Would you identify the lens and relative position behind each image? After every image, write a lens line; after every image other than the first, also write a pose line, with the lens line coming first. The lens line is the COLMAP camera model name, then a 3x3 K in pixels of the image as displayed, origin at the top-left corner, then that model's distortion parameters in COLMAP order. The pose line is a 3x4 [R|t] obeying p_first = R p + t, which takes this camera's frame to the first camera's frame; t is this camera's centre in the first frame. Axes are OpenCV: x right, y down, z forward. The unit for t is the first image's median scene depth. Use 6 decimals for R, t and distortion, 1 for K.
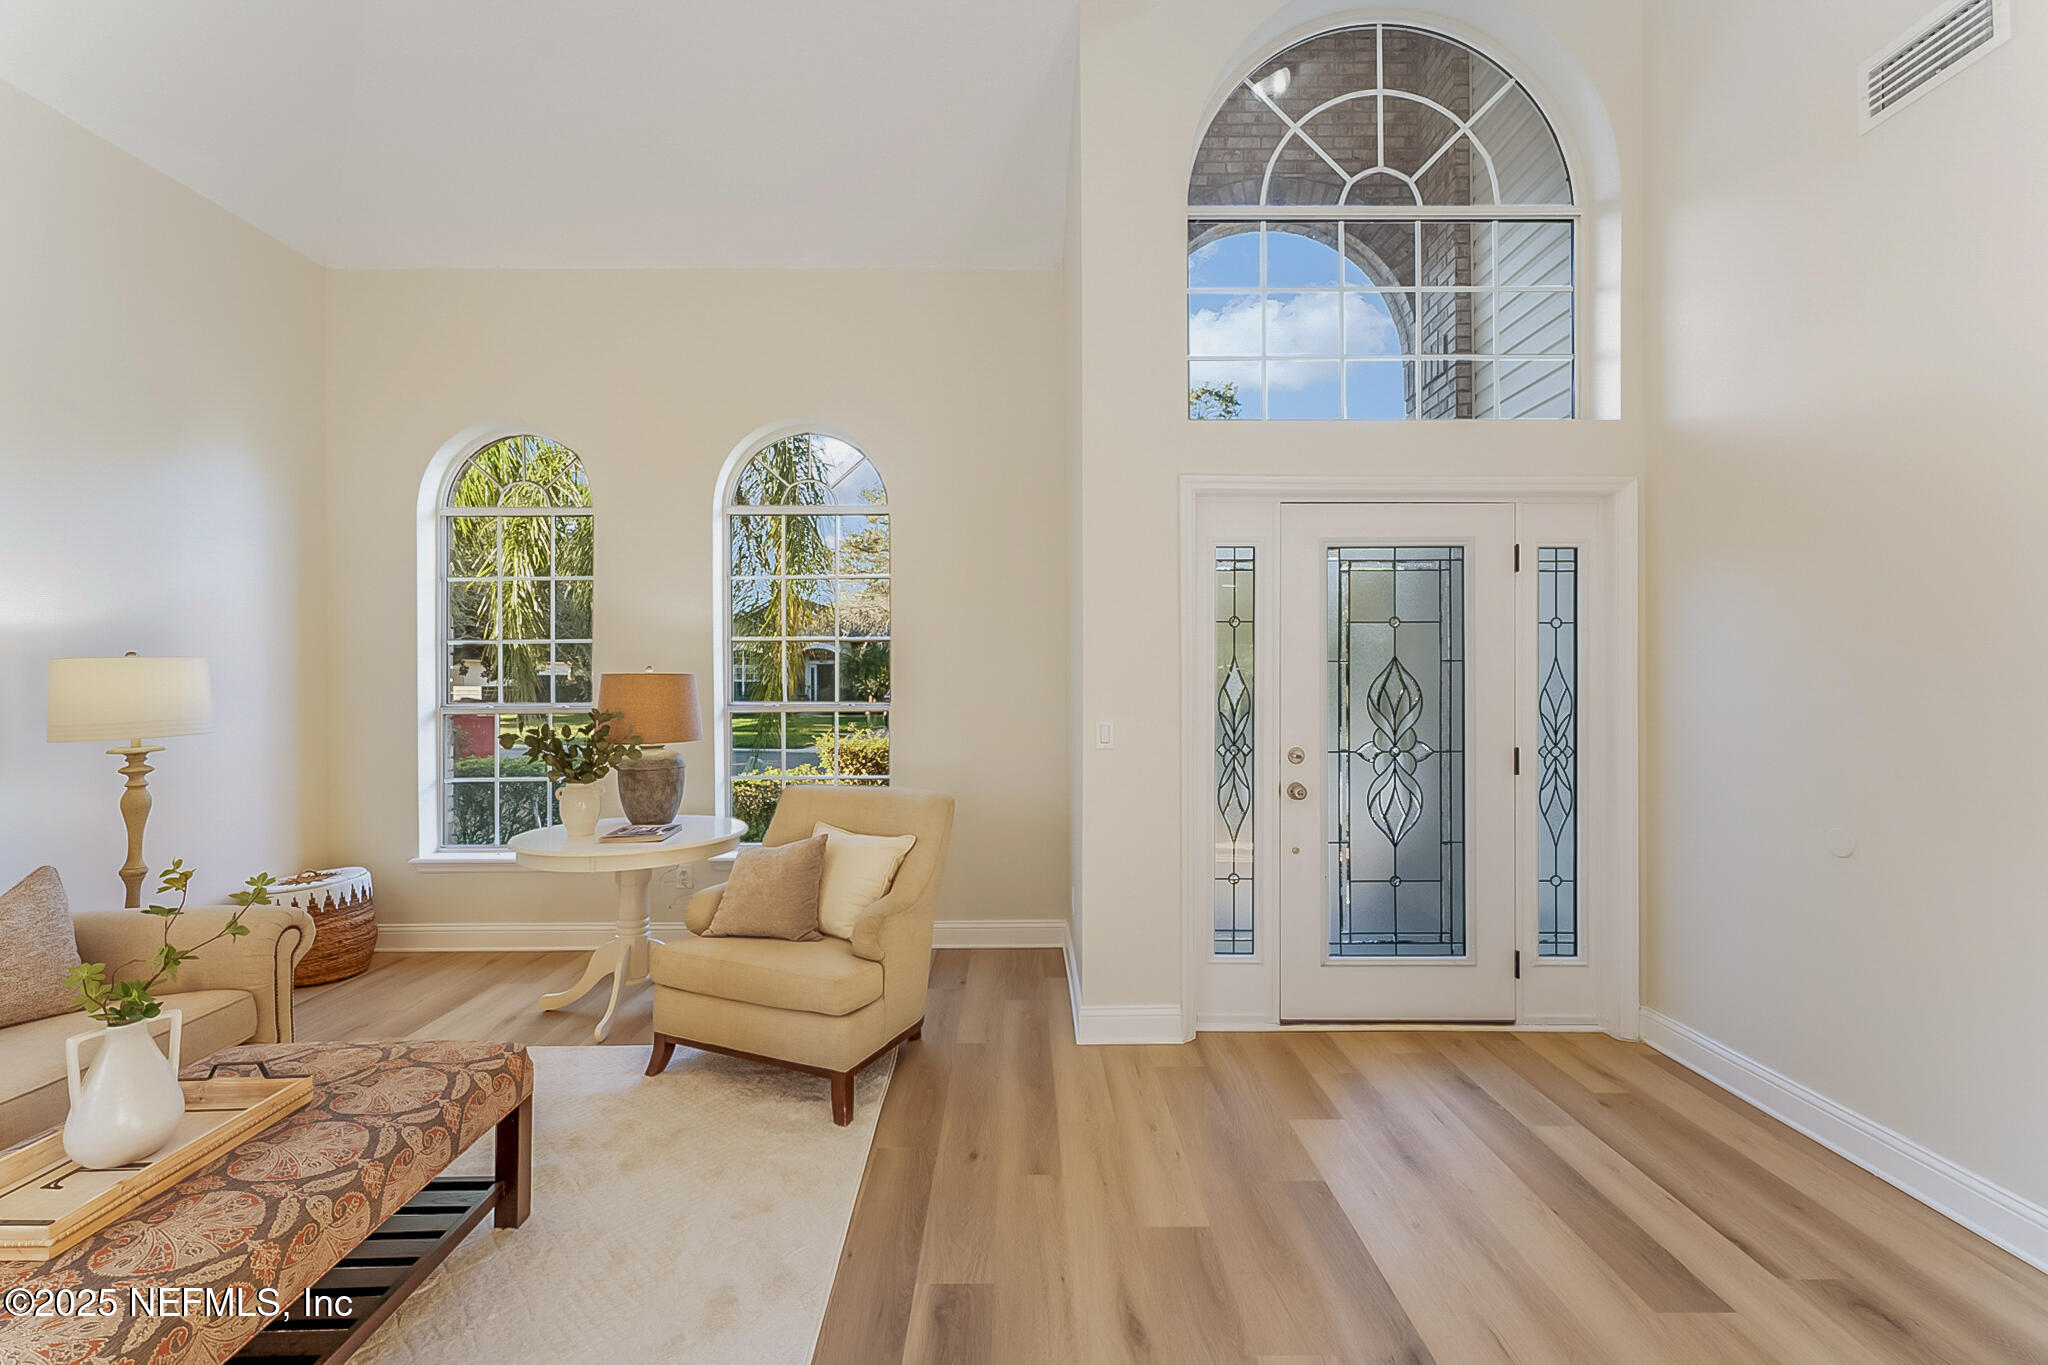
lens RADIAL K [[825.6, 0, 1021.9], [0, 825.6, 669.8], [0, 0, 1]] dist [-0.002596, 0.000233]
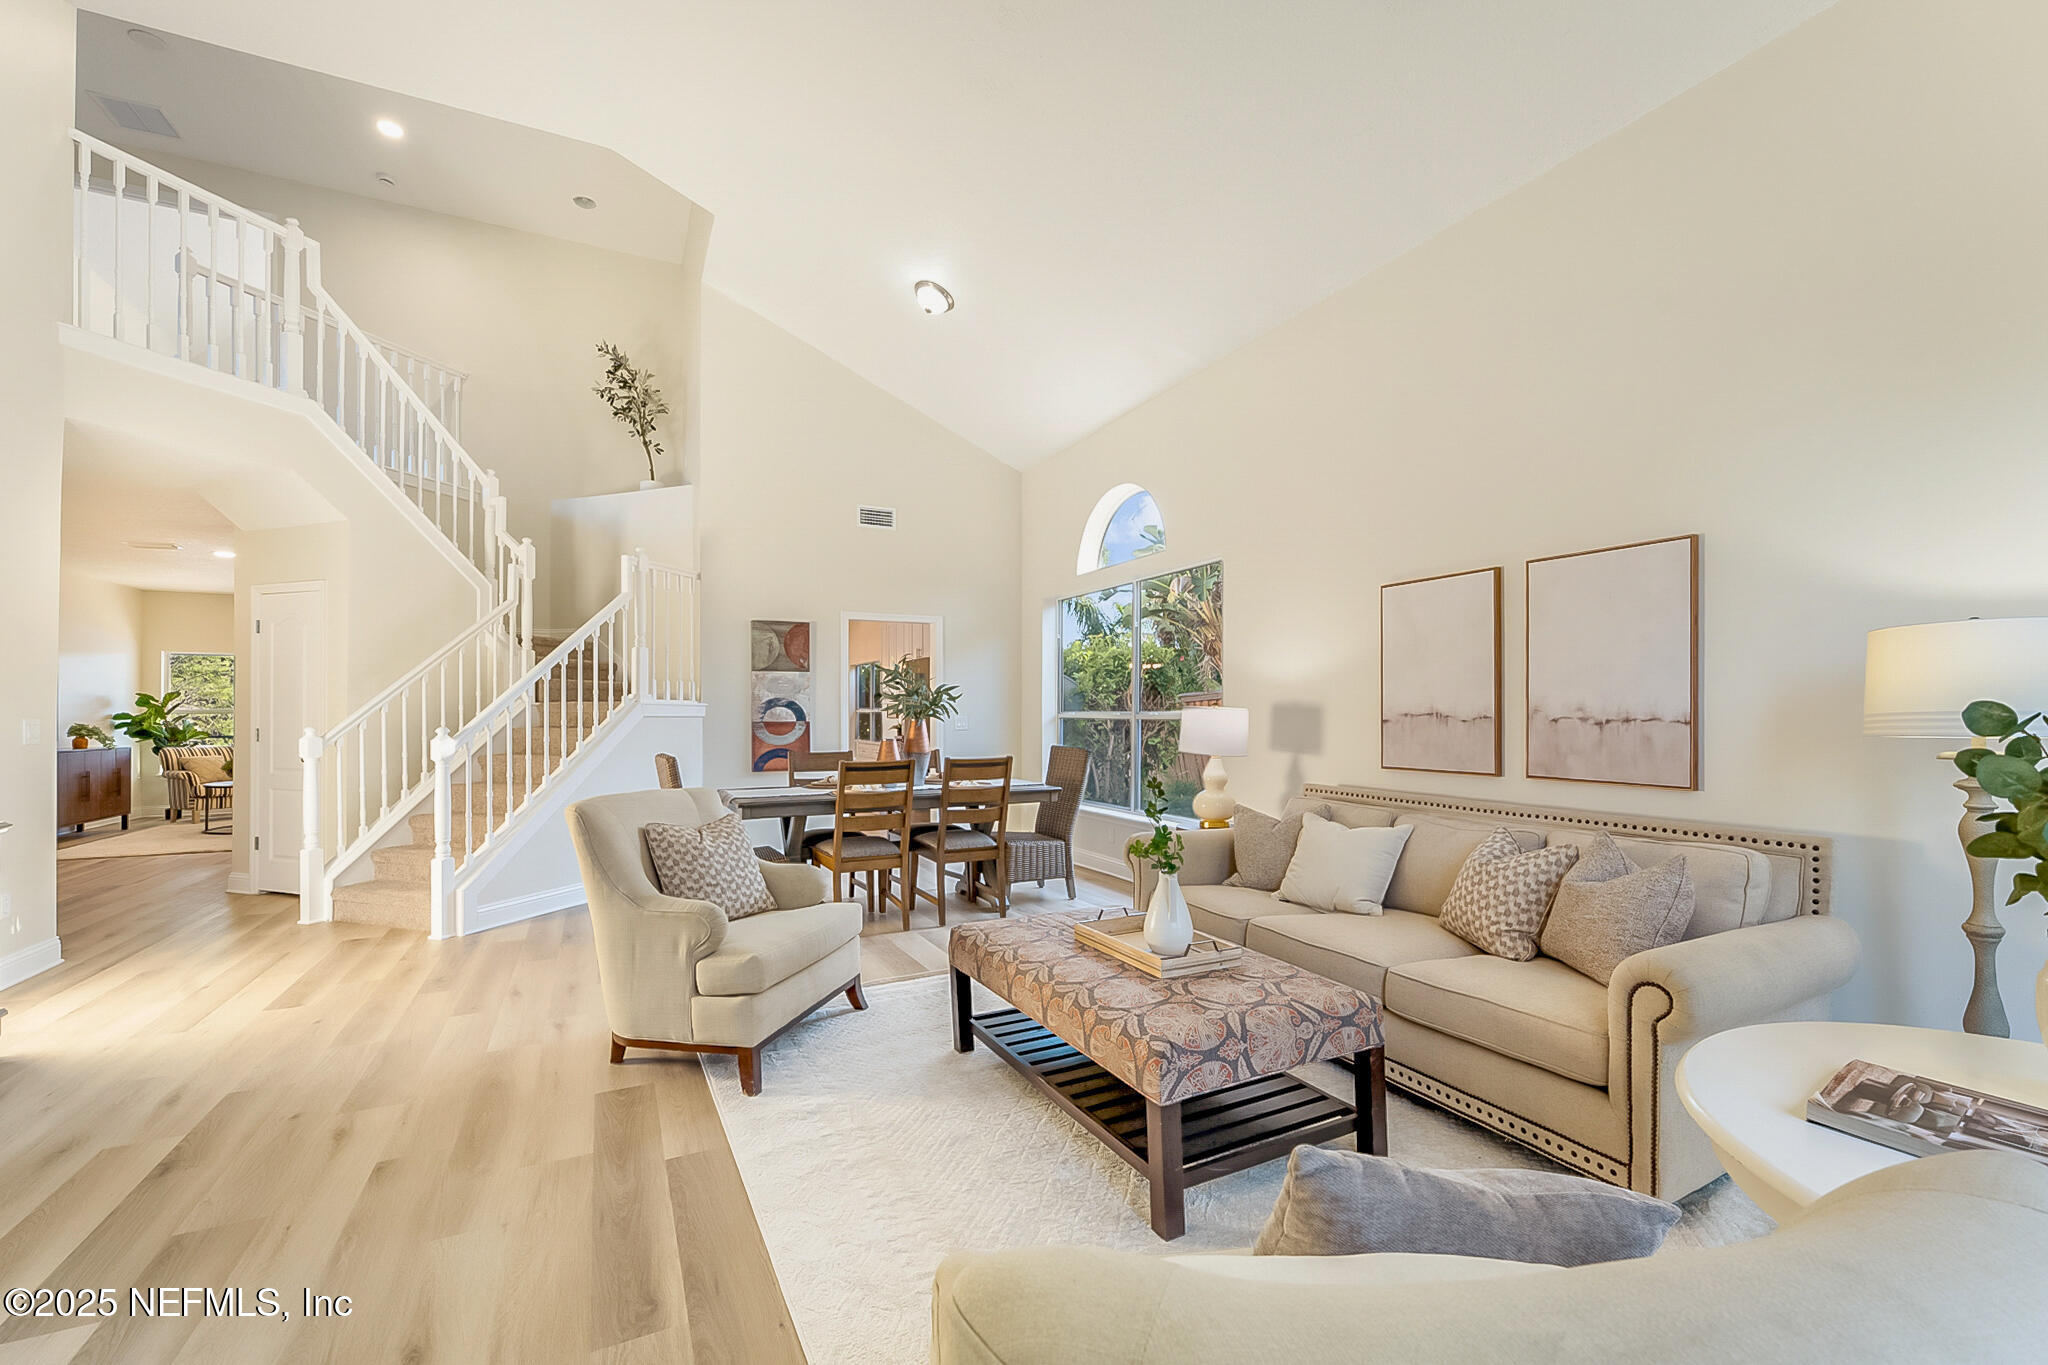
lens RADIAL K [[831.3, 0, 1036.5], [0, 831.3, 701.3], [0, 0, 1]] dist [-0.001505, -0.000092]
pose [[-0.889835, 0.001161, -0.456282, -0.043485], [0.010717, 0.999774, -0.018357, 0.068289], [0.456157, -0.021224, -0.889646, 1.599915]]
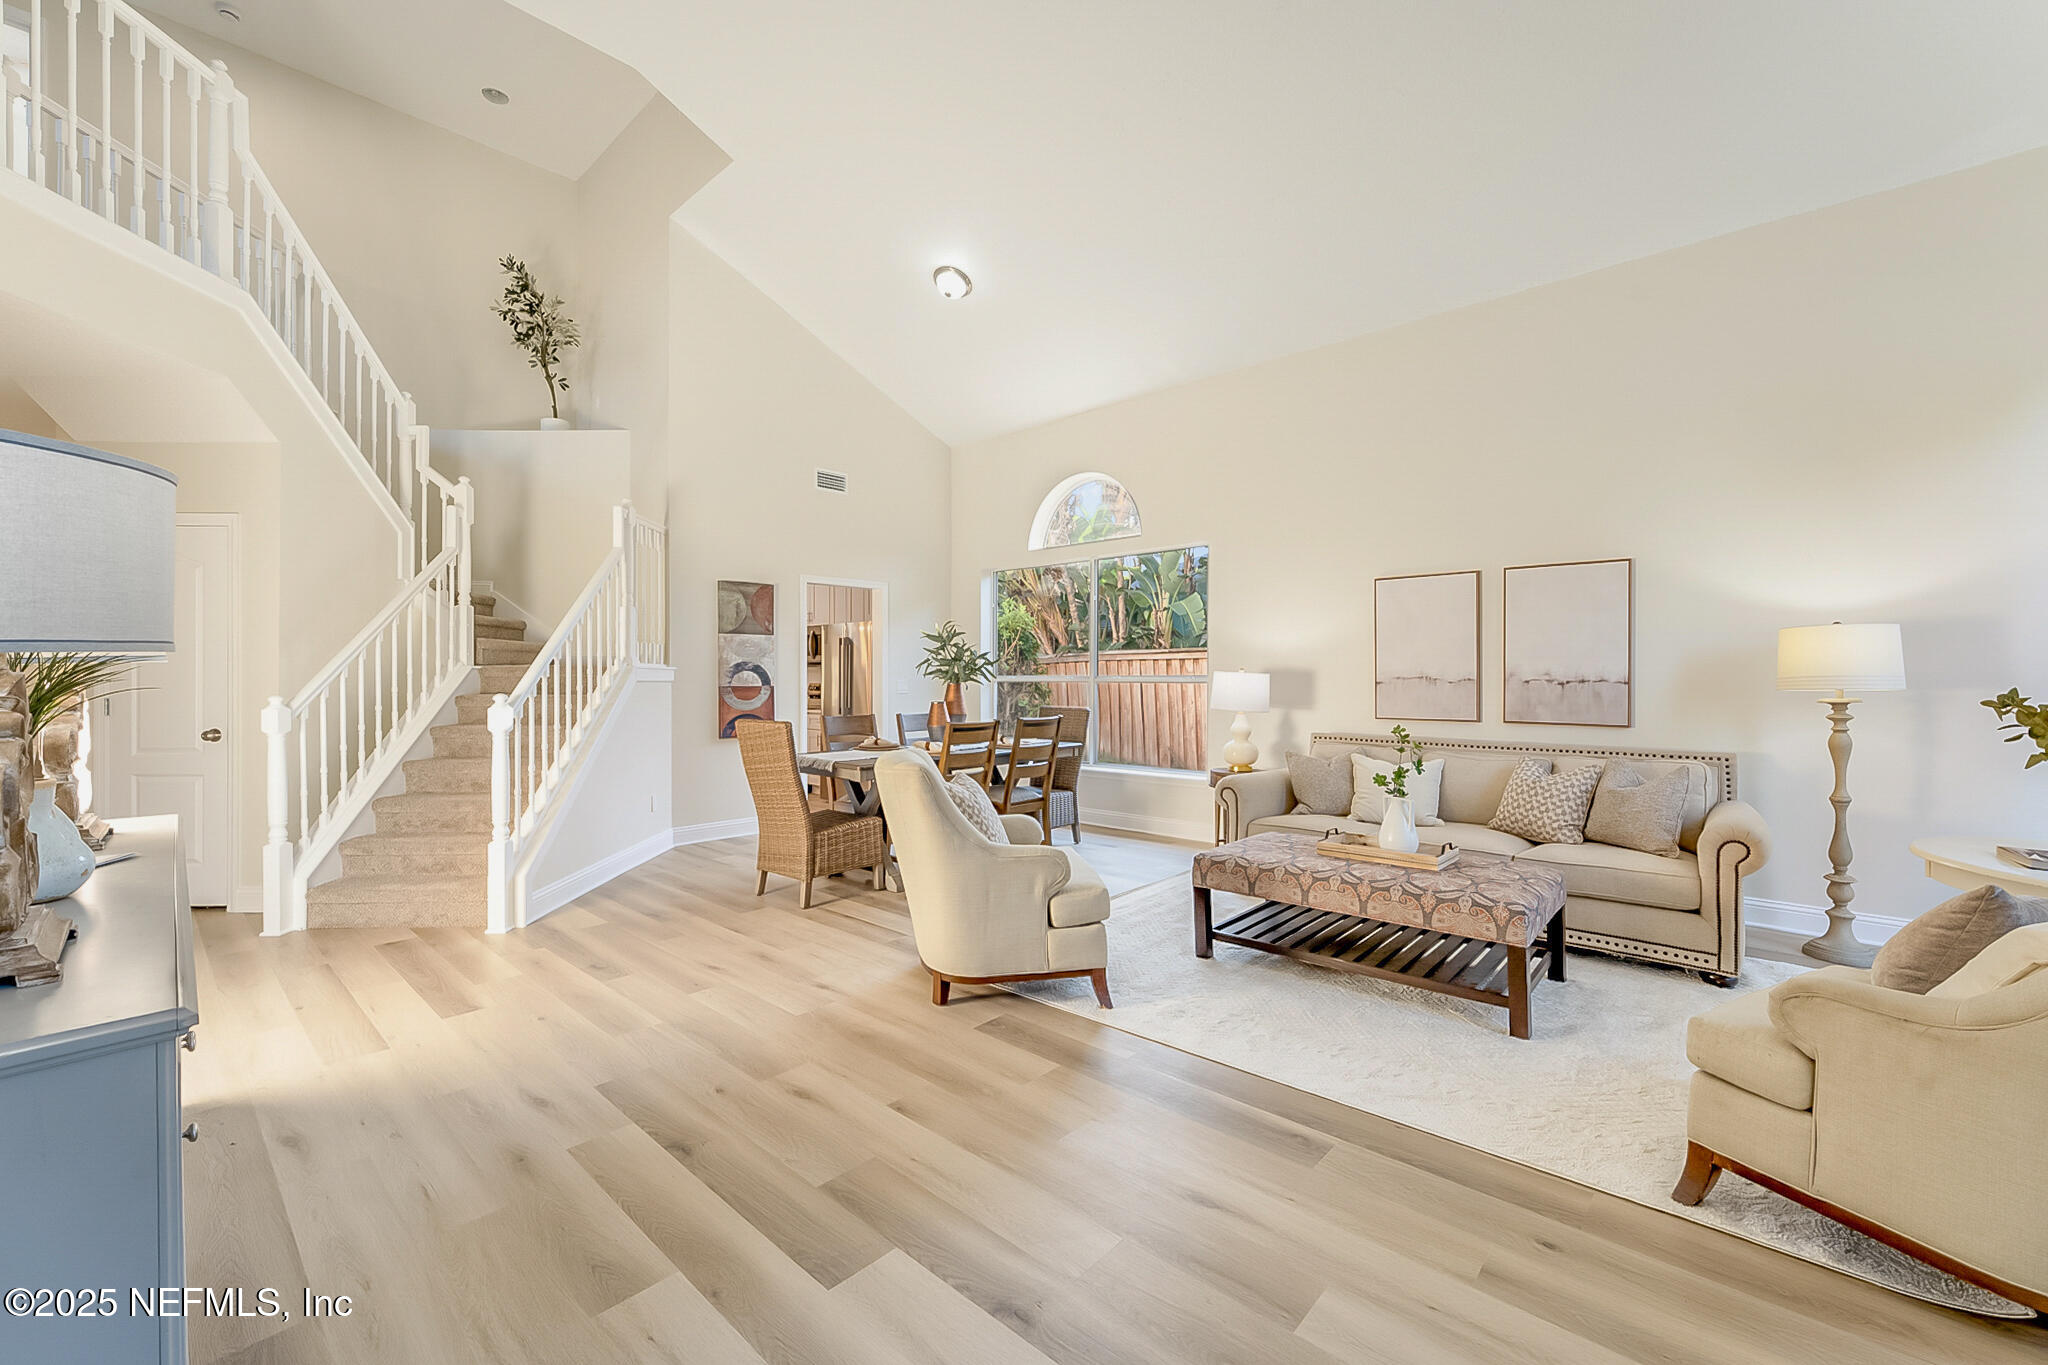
lens RADIAL K [[825.6, 0, 1021.9], [0, 825.6, 669.8], [0, 0, 1]] dist [-0.002596, 0.000233]
pose [[-0.678517, 0.002018, -0.734582, 0.846239], [0.012746, 0.999878, -0.009026, 0.057661], [0.734474, -0.015487, -0.678460, 1.184847]]
